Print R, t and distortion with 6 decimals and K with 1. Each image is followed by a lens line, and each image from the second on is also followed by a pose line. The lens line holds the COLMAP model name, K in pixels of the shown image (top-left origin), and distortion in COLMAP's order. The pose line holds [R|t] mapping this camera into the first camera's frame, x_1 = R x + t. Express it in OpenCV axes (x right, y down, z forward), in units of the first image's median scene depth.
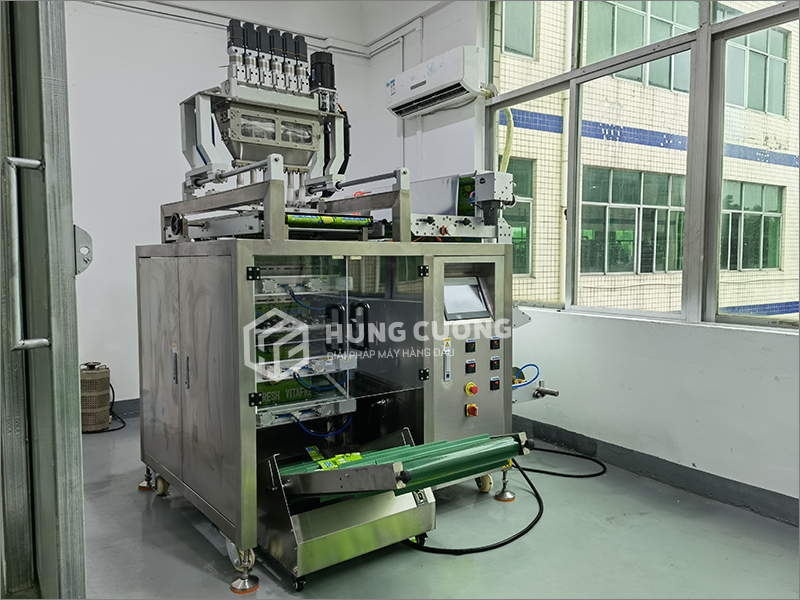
lens RADIAL K [[623.8, 0, 396.6], [0, 623.8, 298.0], [0, 0, 1]] dist [0.066460, -0.005562]
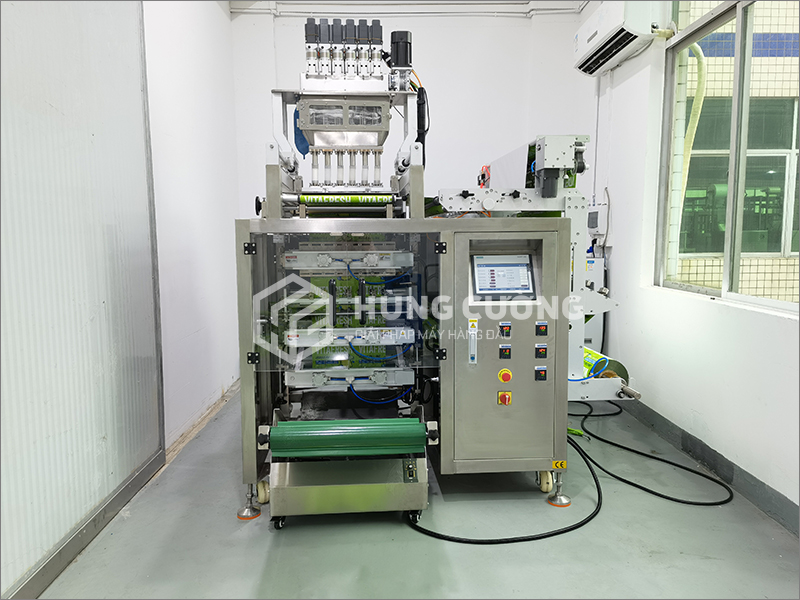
lens RADIAL K [[623.8, 0, 395.8], [0, 623.8, 298.9], [0, 0, 1]] dist [0.066460, -0.005562]
pose [[0.841754, 0.051736, -0.537376, 0.469177], [-0.029331, 0.998310, 0.050167, -0.010065], [0.539063, -0.026466, 0.841849, 0.132634]]
